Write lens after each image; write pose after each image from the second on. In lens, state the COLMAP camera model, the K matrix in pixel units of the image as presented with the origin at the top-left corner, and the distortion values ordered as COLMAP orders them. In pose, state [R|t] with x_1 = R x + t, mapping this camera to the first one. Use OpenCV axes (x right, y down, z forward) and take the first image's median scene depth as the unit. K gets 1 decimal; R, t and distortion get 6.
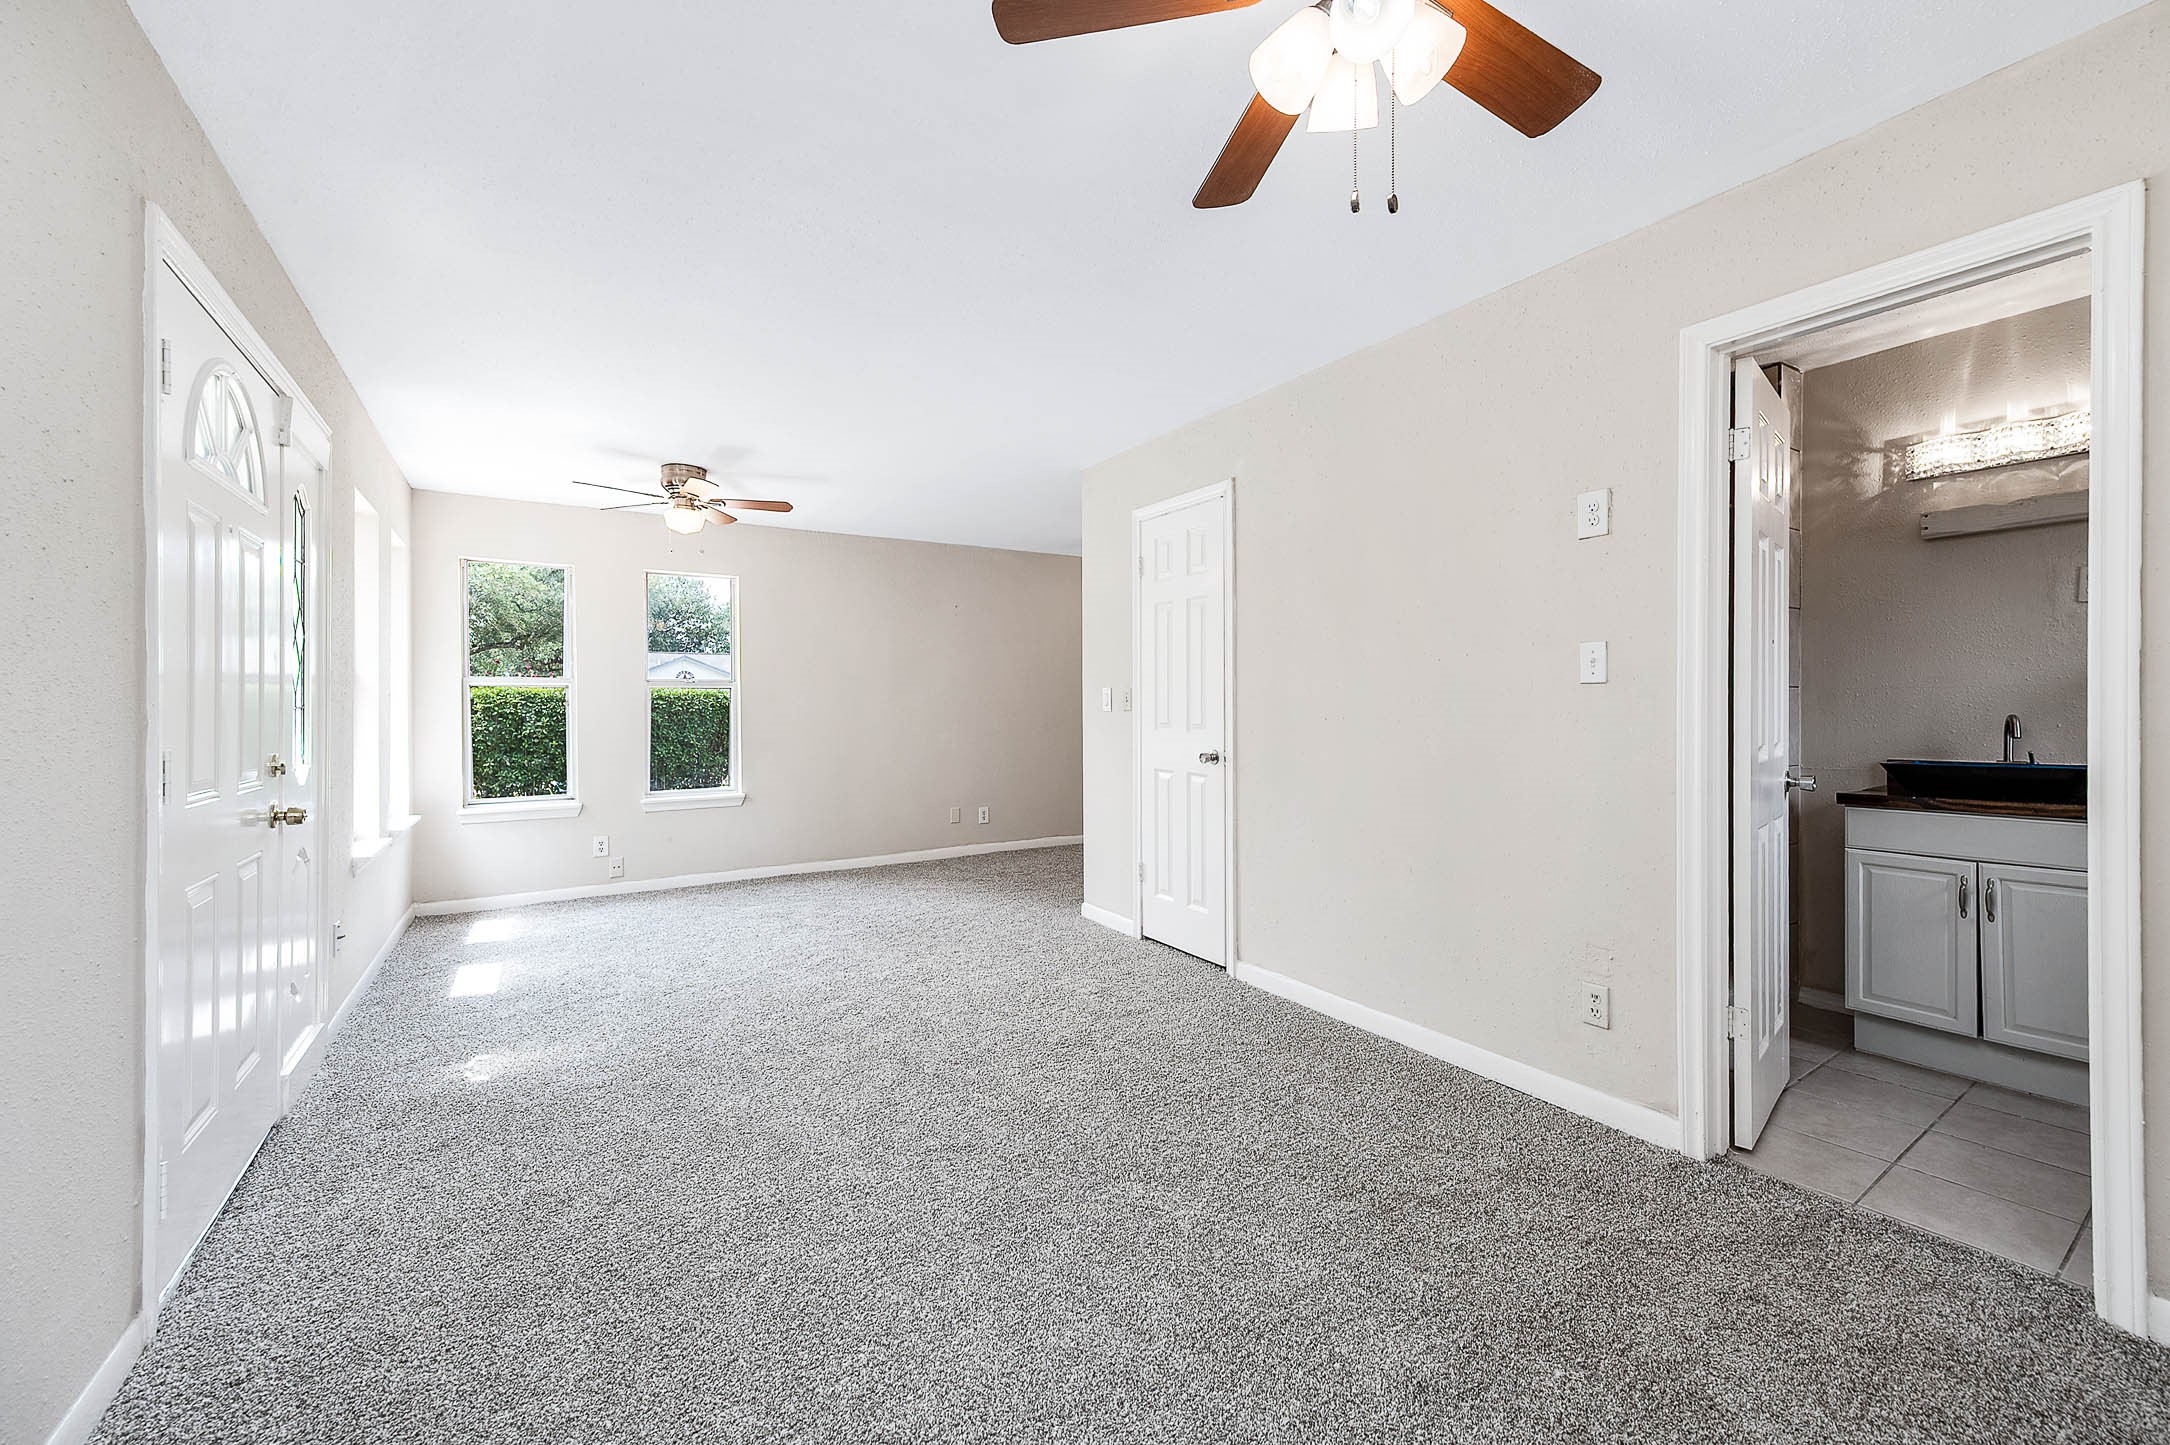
lens RADIAL K [[855.5, 0, 1085.9], [0, 855.5, 708.9], [0, 0, 1]] dist [0.010163, 0.000066]
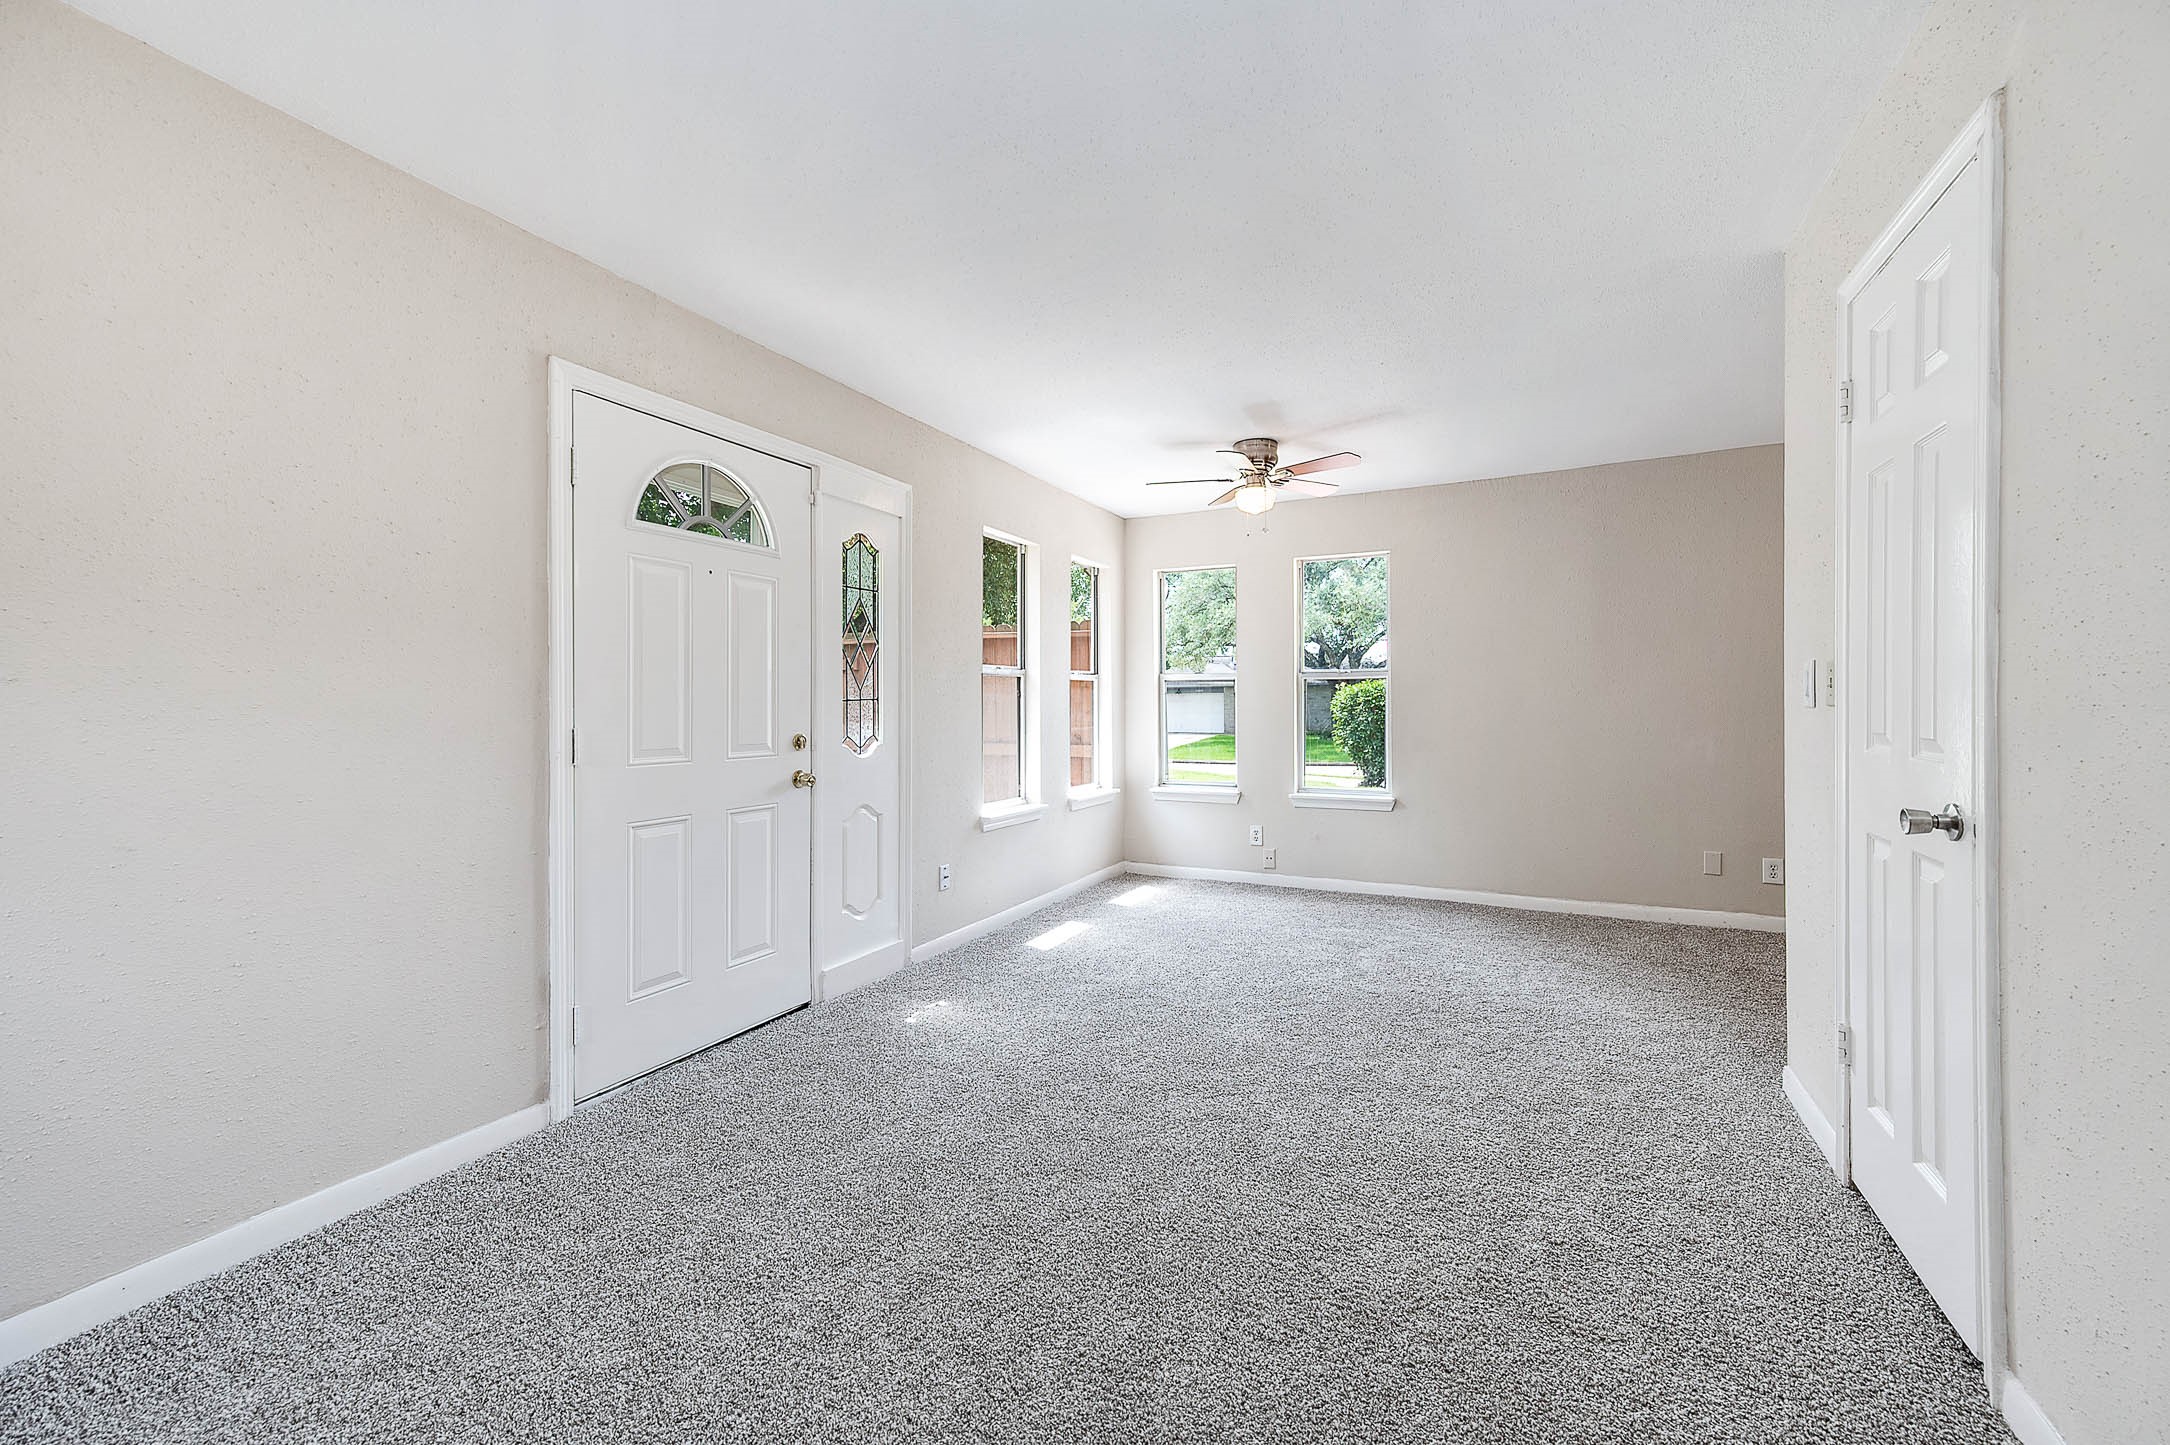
lens RADIAL K [[855.5, 0, 1085.9], [0, 855.5, 708.9], [0, 0, 1]] dist [0.010163, 0.000066]
pose [[0.522540, 0.010693, -0.852547, 0.283656], [-0.002396, 0.999936, 0.011073, -0.001059], [0.852611, -0.003744, 0.522533, 0.437089]]
